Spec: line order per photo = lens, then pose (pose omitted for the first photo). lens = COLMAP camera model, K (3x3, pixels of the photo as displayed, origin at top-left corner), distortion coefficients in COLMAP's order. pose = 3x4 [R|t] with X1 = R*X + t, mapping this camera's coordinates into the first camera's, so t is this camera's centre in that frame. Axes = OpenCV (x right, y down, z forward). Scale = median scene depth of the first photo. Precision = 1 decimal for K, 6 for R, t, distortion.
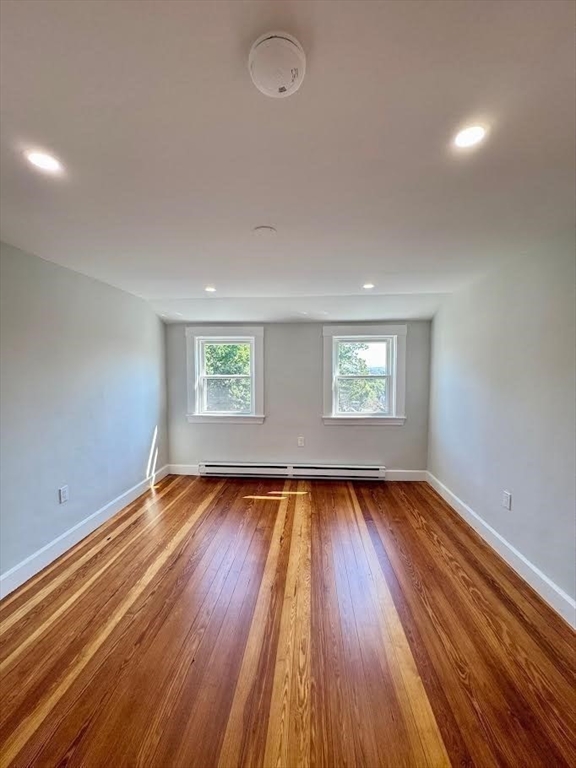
lens RADIAL K [[303.8, 0, 288.1], [0, 303.8, 382.2], [0, 0, 1]] dist [-0.007868, 0.000774]
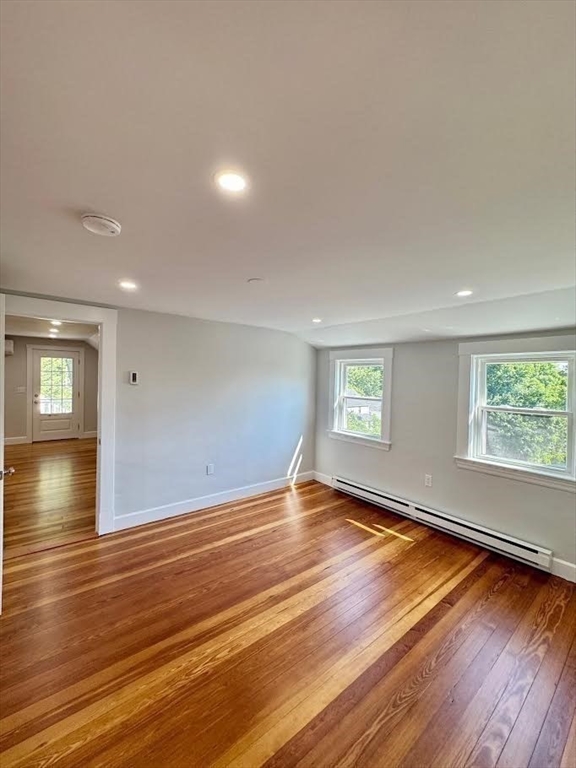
lens RADIAL K [[303.8, 0, 290.2], [0, 303.8, 383.9], [0, 0, 1]] dist [-0.007868, 0.000774]
pose [[0.690398, 0.032114, -0.722717, 0.405673], [-0.061133, 0.998031, -0.014052, -0.040064], [0.720842, 0.053883, 0.691002, 0.135113]]
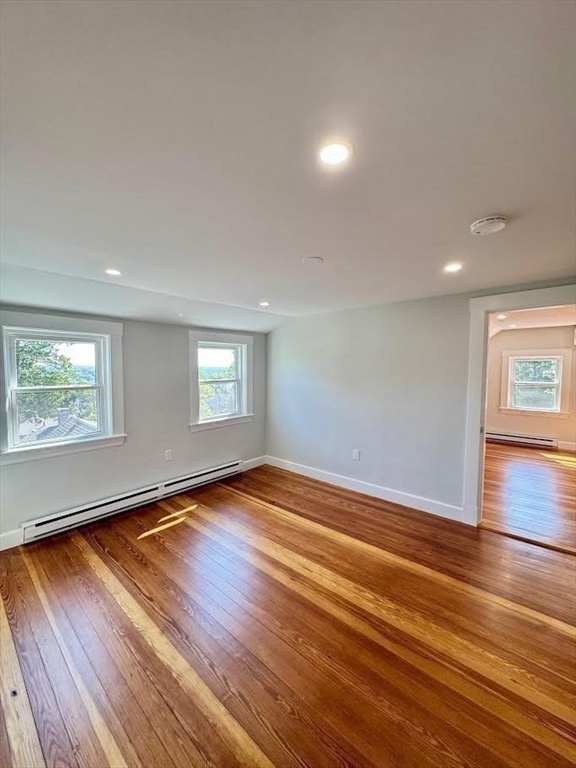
lens RADIAL K [[303.8, 0, 286.5], [0, 303.8, 384.9], [0, 0, 1]] dist [-0.007868, 0.000774]
pose [[0.606424, -0.045575, 0.793834, -0.486042], [0.034171, 0.998927, 0.031246, -0.032696], [-0.794407, 0.008178, 0.607331, 0.183282]]
